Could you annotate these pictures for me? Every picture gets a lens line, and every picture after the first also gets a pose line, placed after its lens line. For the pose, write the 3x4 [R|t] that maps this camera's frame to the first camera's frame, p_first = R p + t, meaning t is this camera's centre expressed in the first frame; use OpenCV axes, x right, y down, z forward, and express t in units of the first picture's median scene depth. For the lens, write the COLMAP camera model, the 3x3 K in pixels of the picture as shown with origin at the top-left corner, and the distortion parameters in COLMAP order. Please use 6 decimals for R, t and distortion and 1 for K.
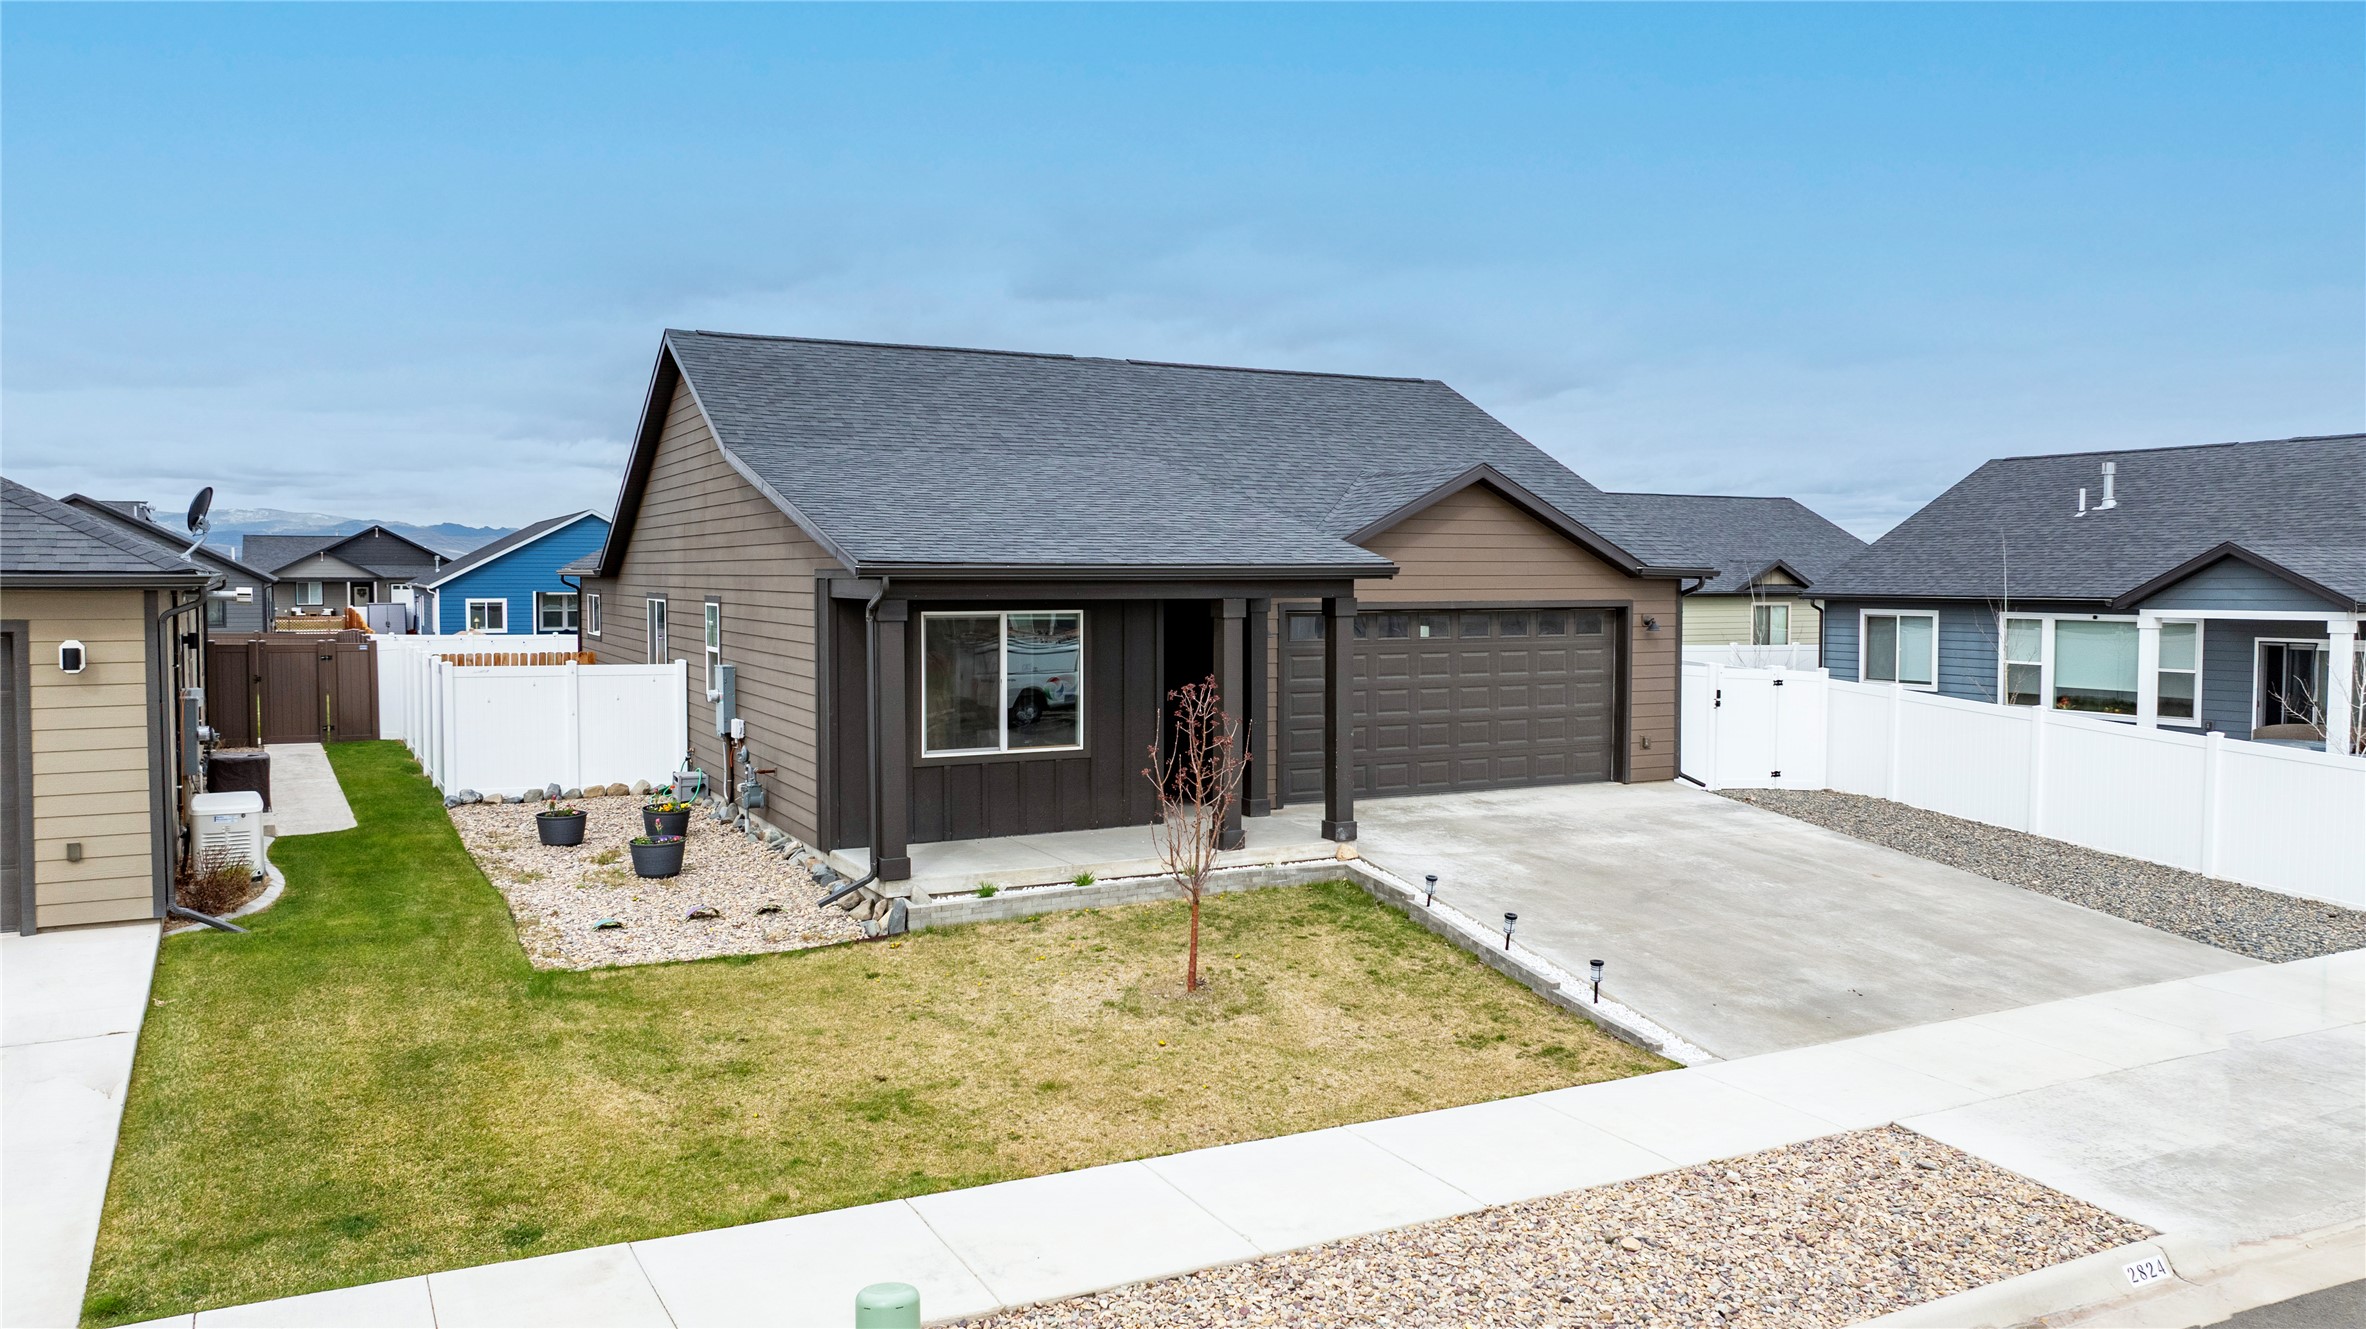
lens RADIAL K [[1679.2, 0, 1183.0], [0, 1679.2, 664.5], [0, 0, 1]] dist [-0.051752, 0.060930]
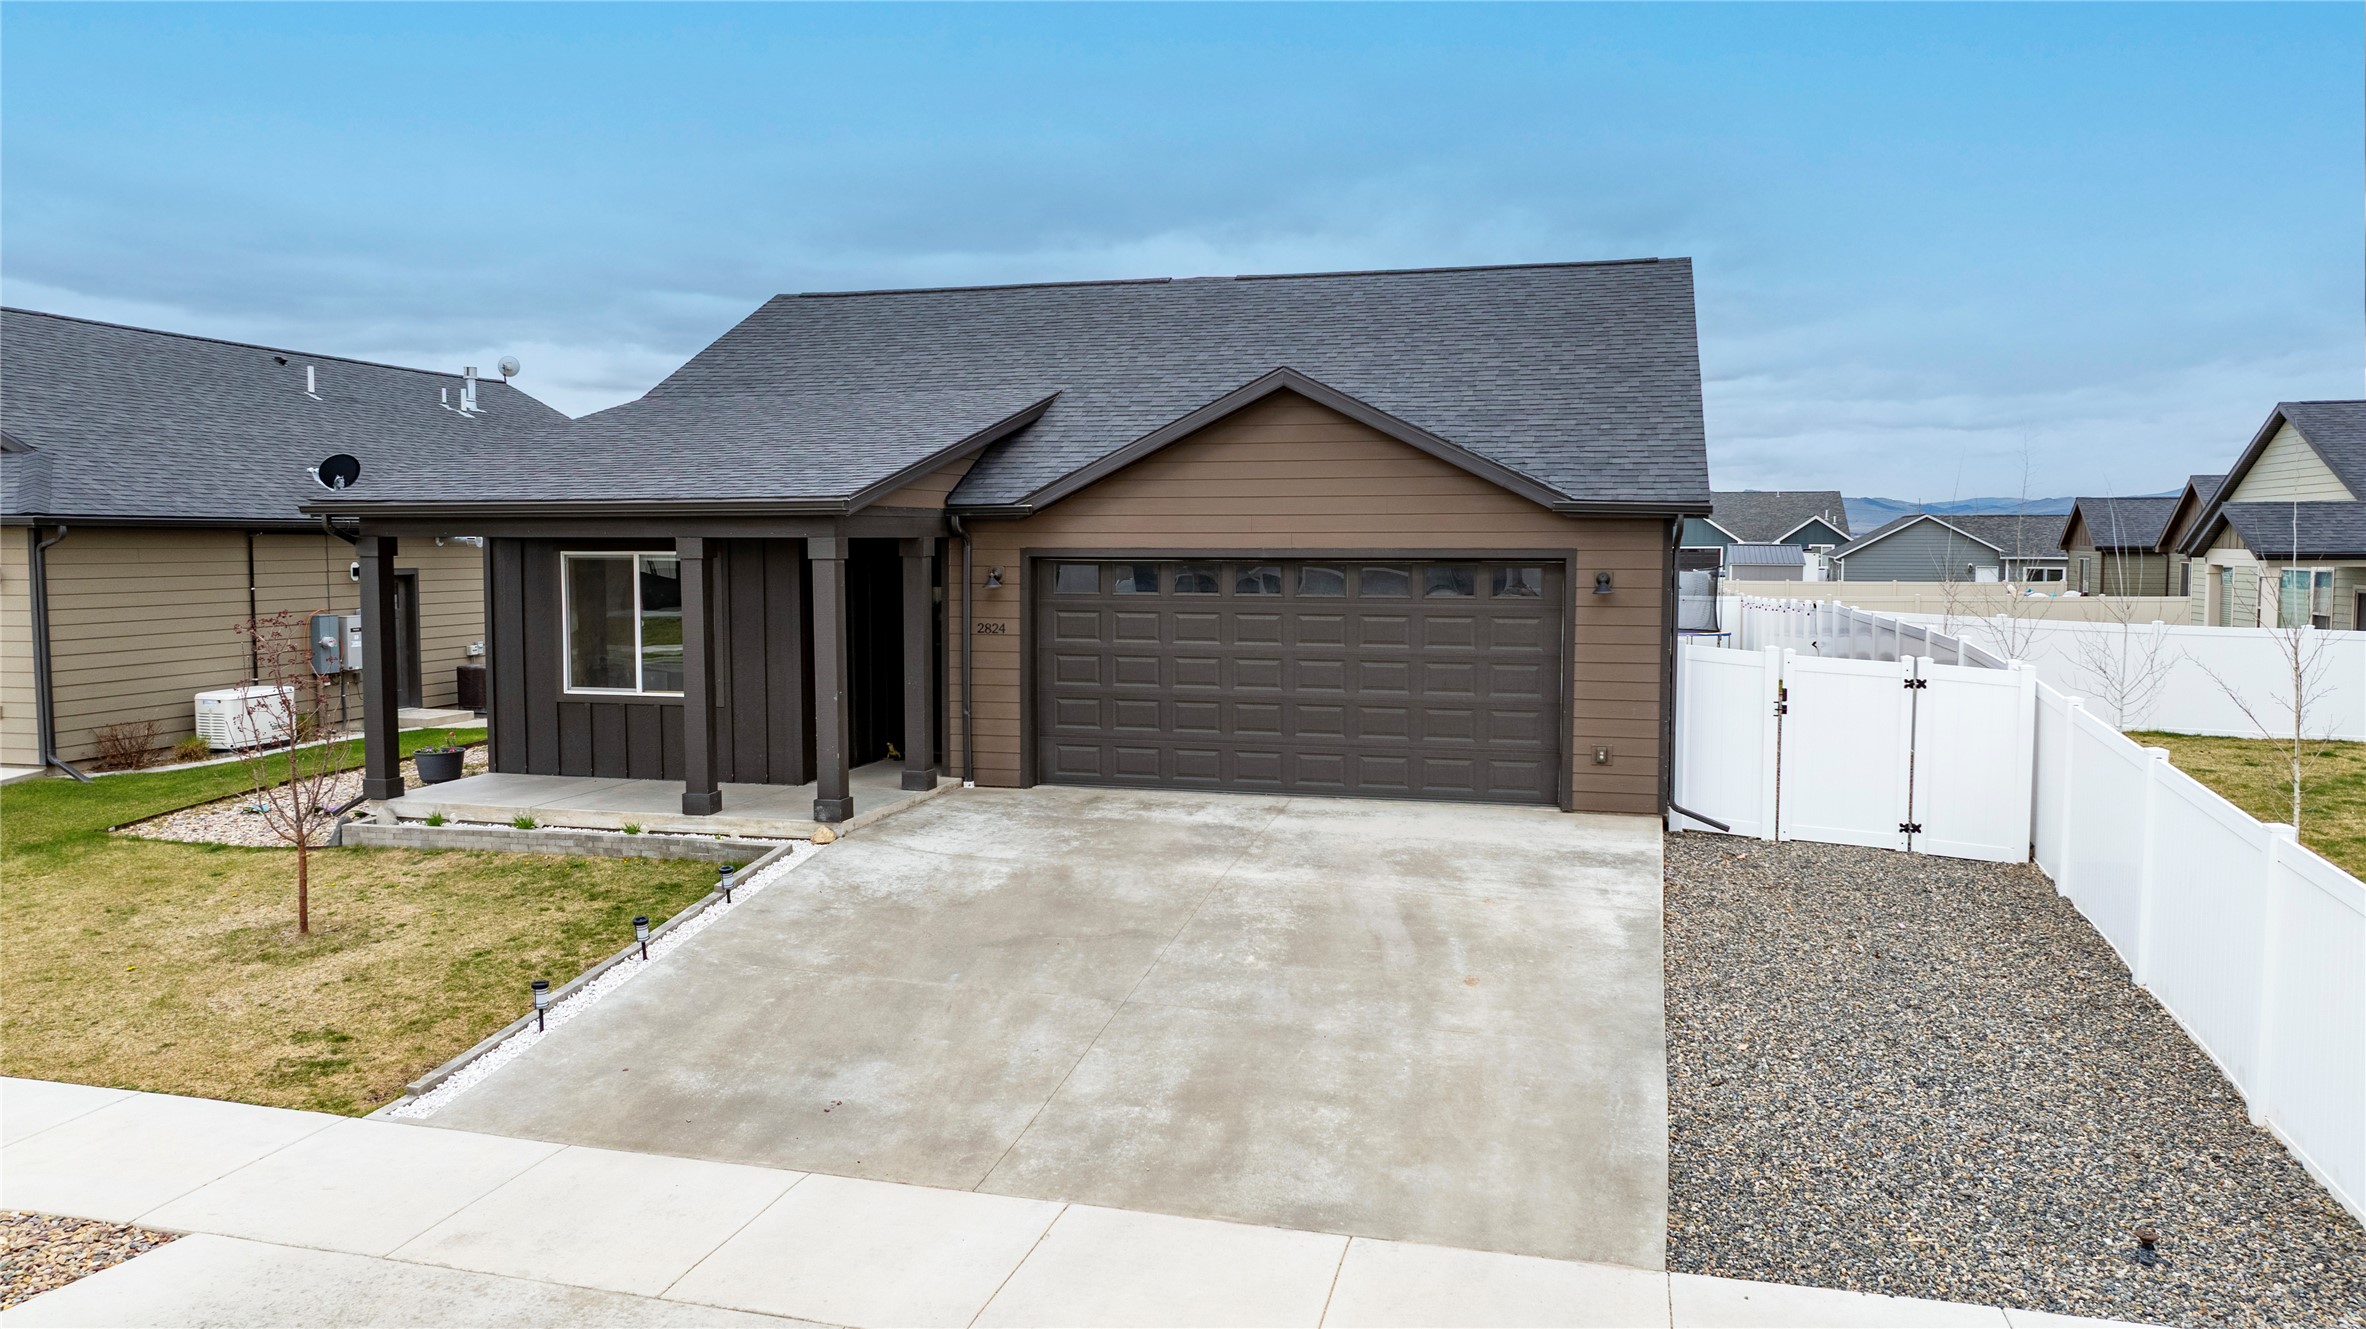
lens RADIAL K [[1679.2, 0, 1183.0], [0, 1679.2, 664.5], [0, 0, 1]] dist [-0.051752, 0.060930]
pose [[0.736105, 0.050116, -0.675010, 0.776545], [-0.035697, 0.998742, 0.035224, -0.011502], [0.675926, -0.001833, 0.736967, 0.474402]]
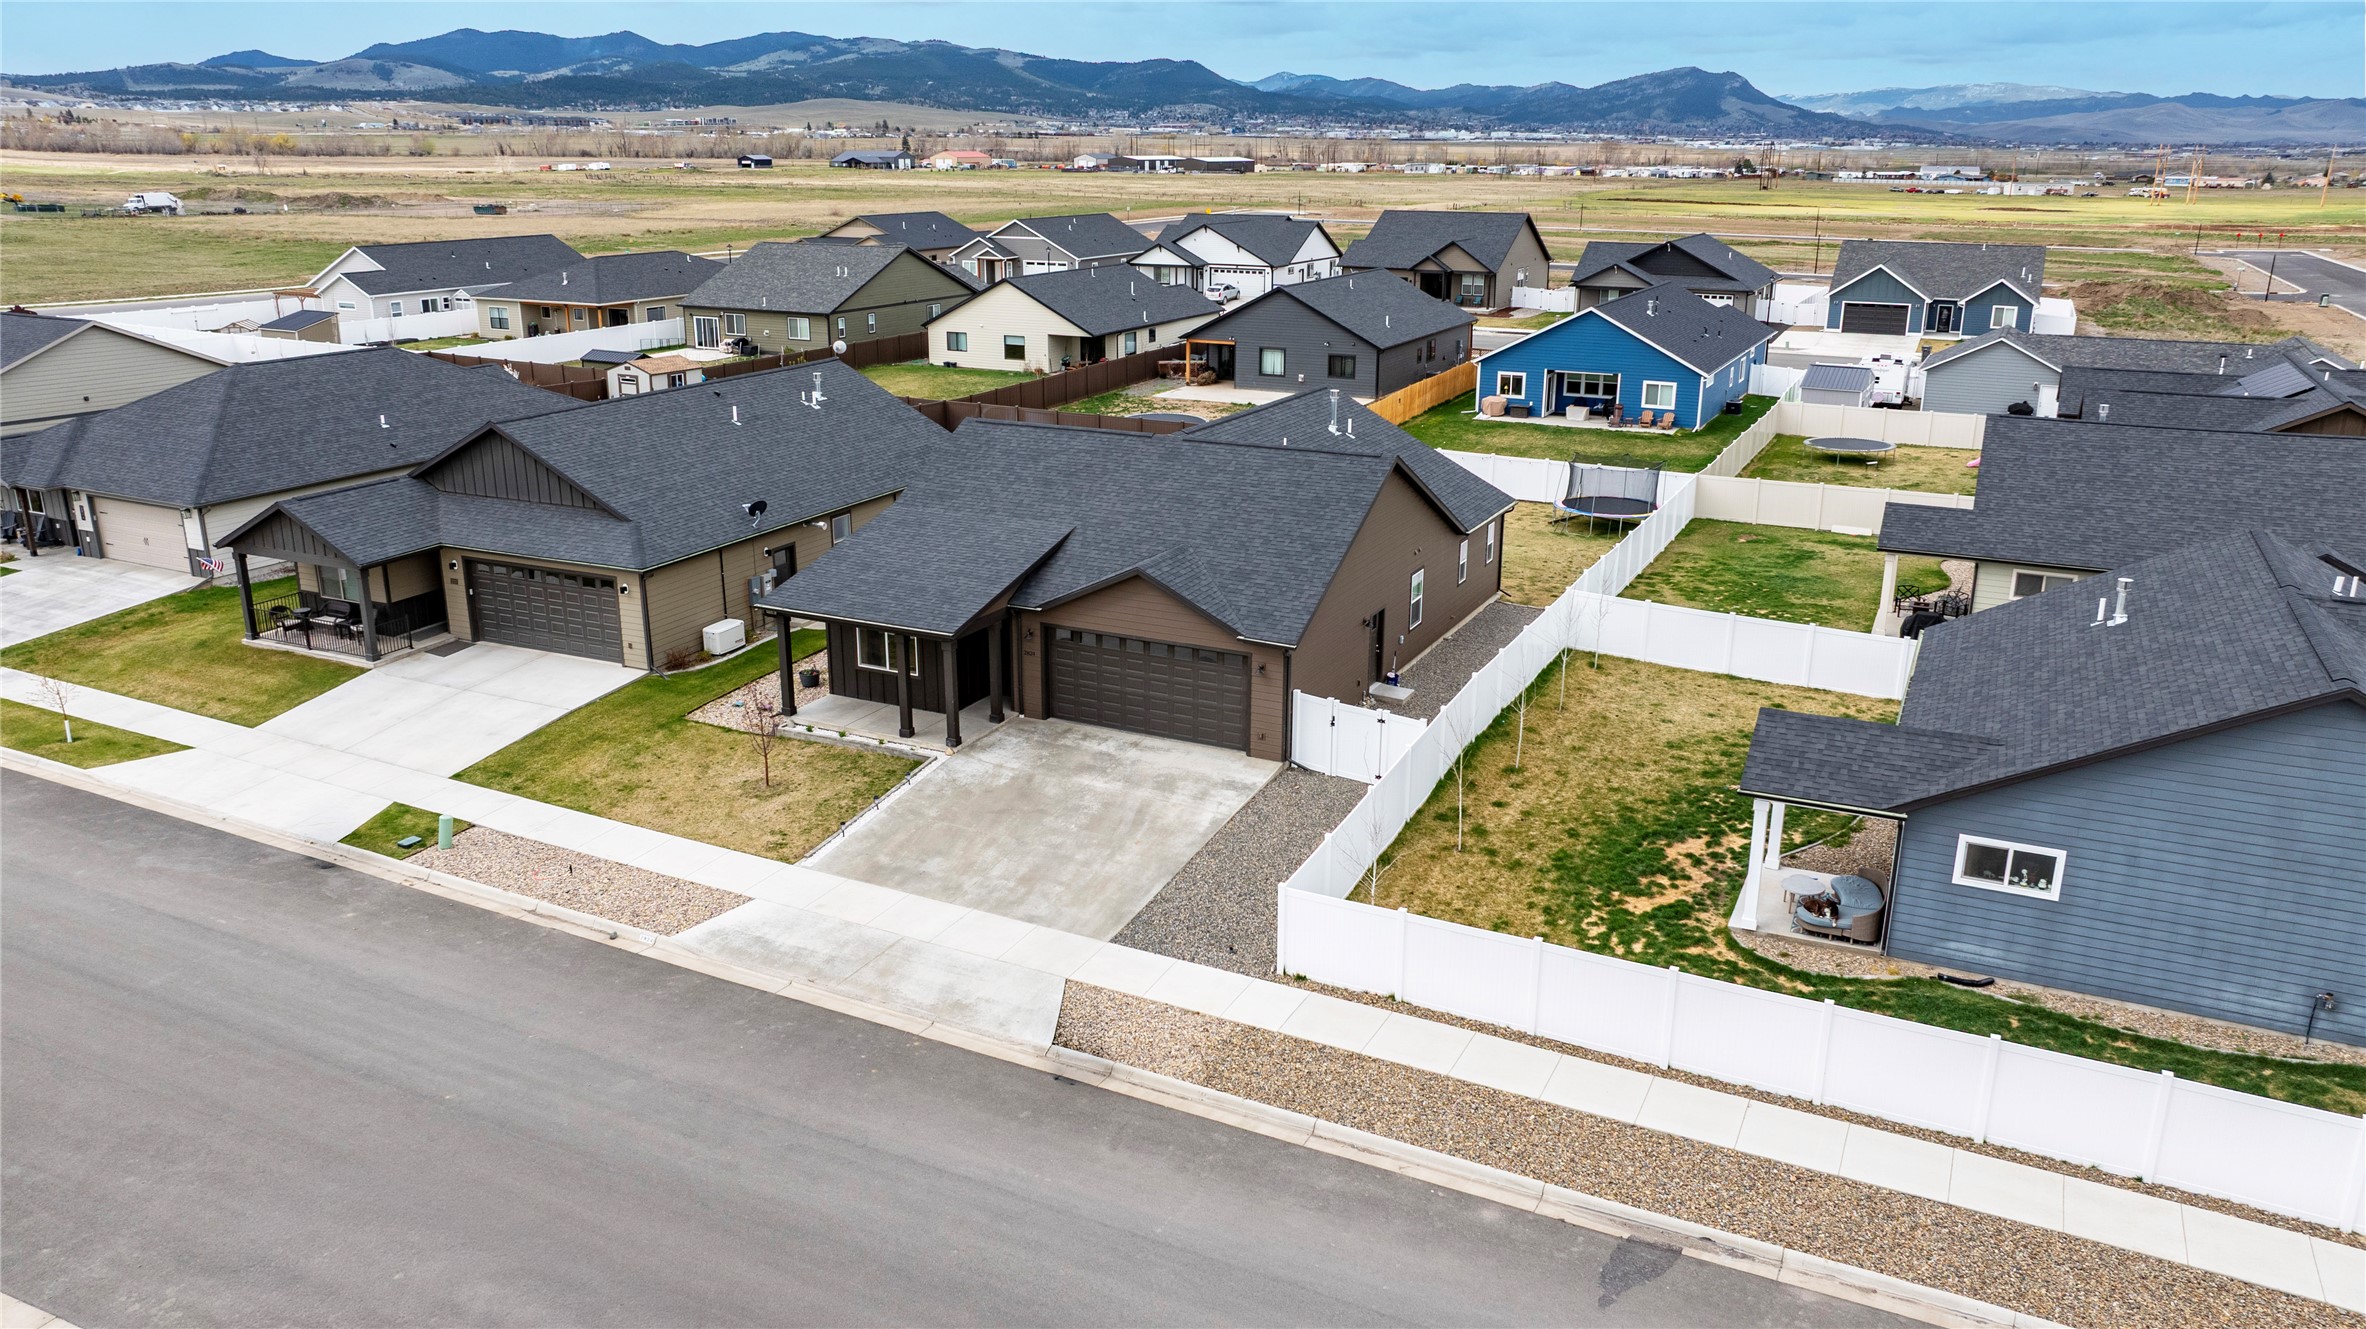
lens RADIAL K [[1667.5, 0, 1183.0], [0, 1667.5, 664.5], [0, 0, 1]] dist [-0.021459, -0.025426]
pose [[0.586066, 0.242229, -0.773209, 1.901264], [-0.045529, 0.962606, 0.267053, -0.586664], [0.808983, -0.121307, 0.575179, -0.015064]]
